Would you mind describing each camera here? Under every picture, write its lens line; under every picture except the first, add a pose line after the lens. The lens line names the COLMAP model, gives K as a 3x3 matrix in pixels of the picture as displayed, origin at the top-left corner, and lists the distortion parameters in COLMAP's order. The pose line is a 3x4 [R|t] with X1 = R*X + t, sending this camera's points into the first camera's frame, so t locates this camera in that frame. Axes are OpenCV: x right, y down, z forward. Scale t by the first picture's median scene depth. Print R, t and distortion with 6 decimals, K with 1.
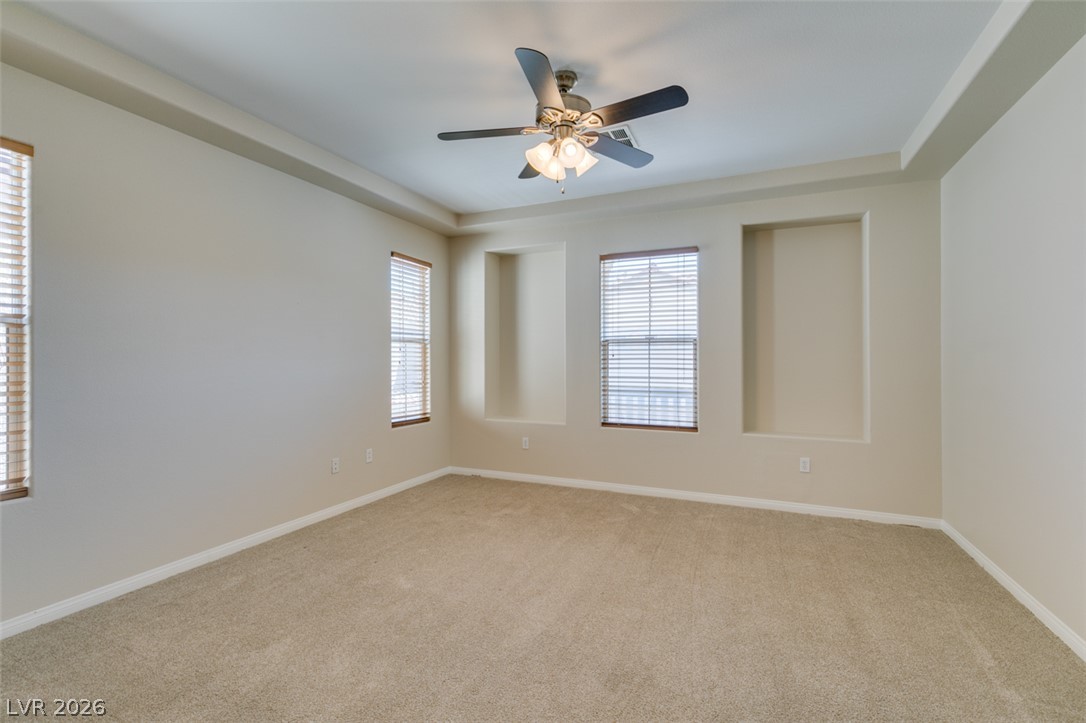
lens RADIAL K [[492.9, 0, 537.3], [0, 492.9, 356.2], [0, 0, 1]] dist [0.010662, -0.002196]
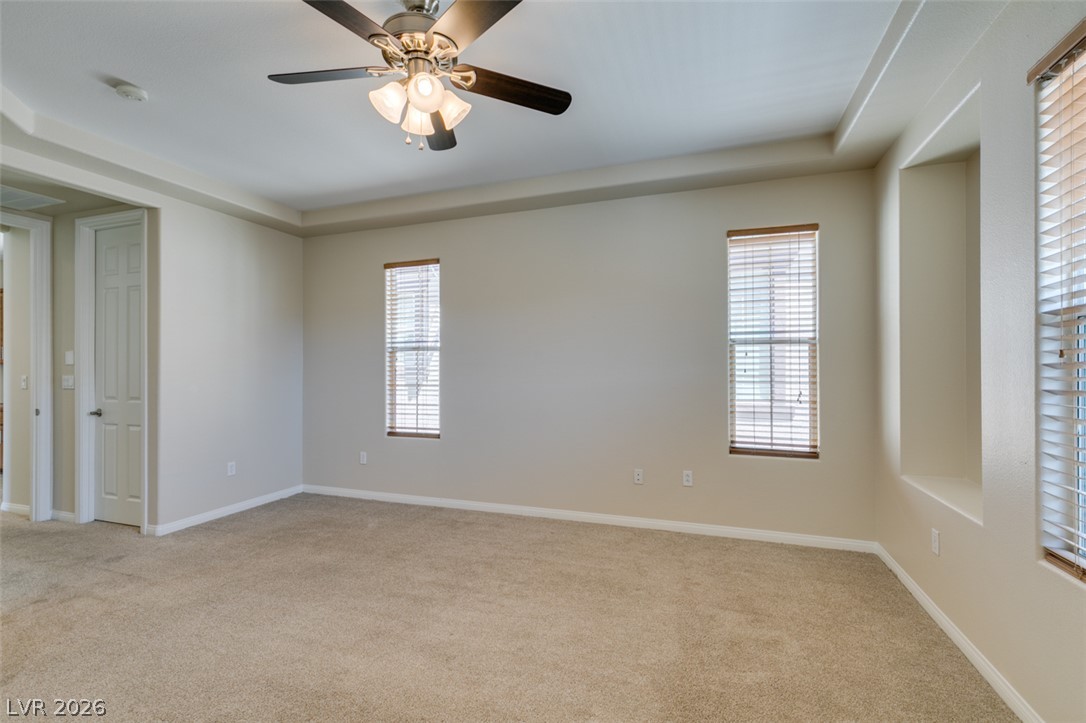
lens RADIAL K [[469.0, 0, 539.9], [0, 469.0, 371.0], [0, 0, 1]] dist [0.000181, 0.000146]
pose [[0.070586, -0.004329, -0.997496, 0.454725], [0.010415, 0.999939, -0.003602, 0.012436], [0.997451, -0.010134, 0.070627, 0.670100]]
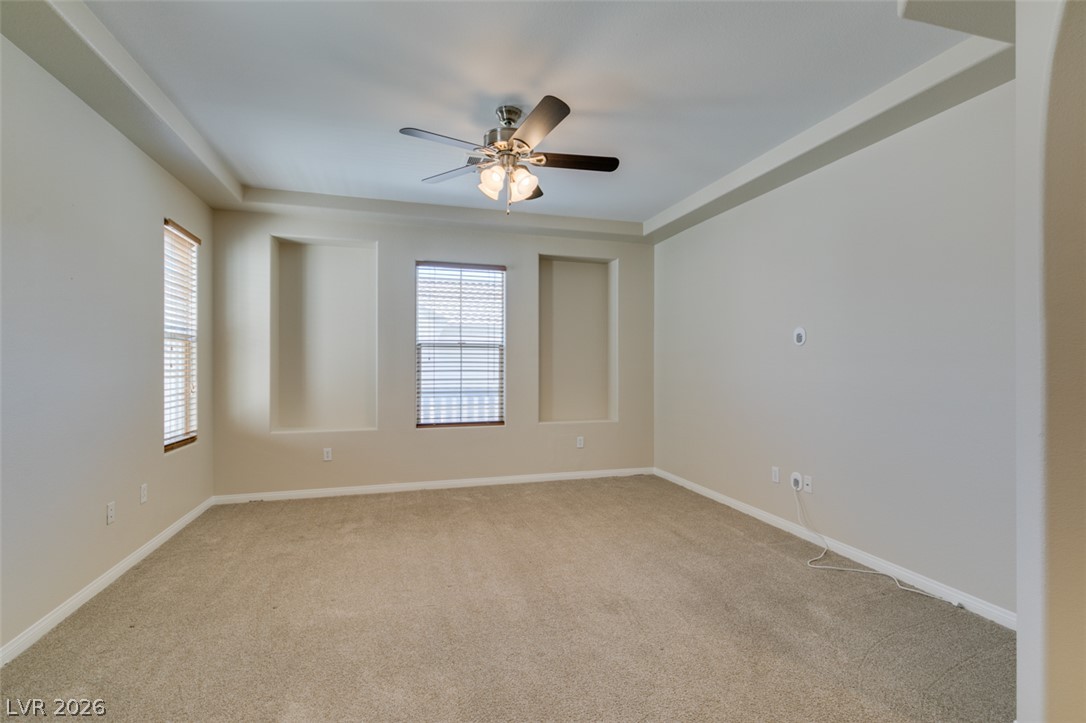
lens RADIAL K [[492.9, 0, 540.3], [0, 492.9, 361.0], [0, 0, 1]] dist [0.010662, -0.002196]
pose [[0.759330, 0.004210, 0.650692, -0.365530], [-0.006337, 0.999979, 0.000925, 0.000654], [-0.650674, -0.004825, 0.759342, 0.058455]]
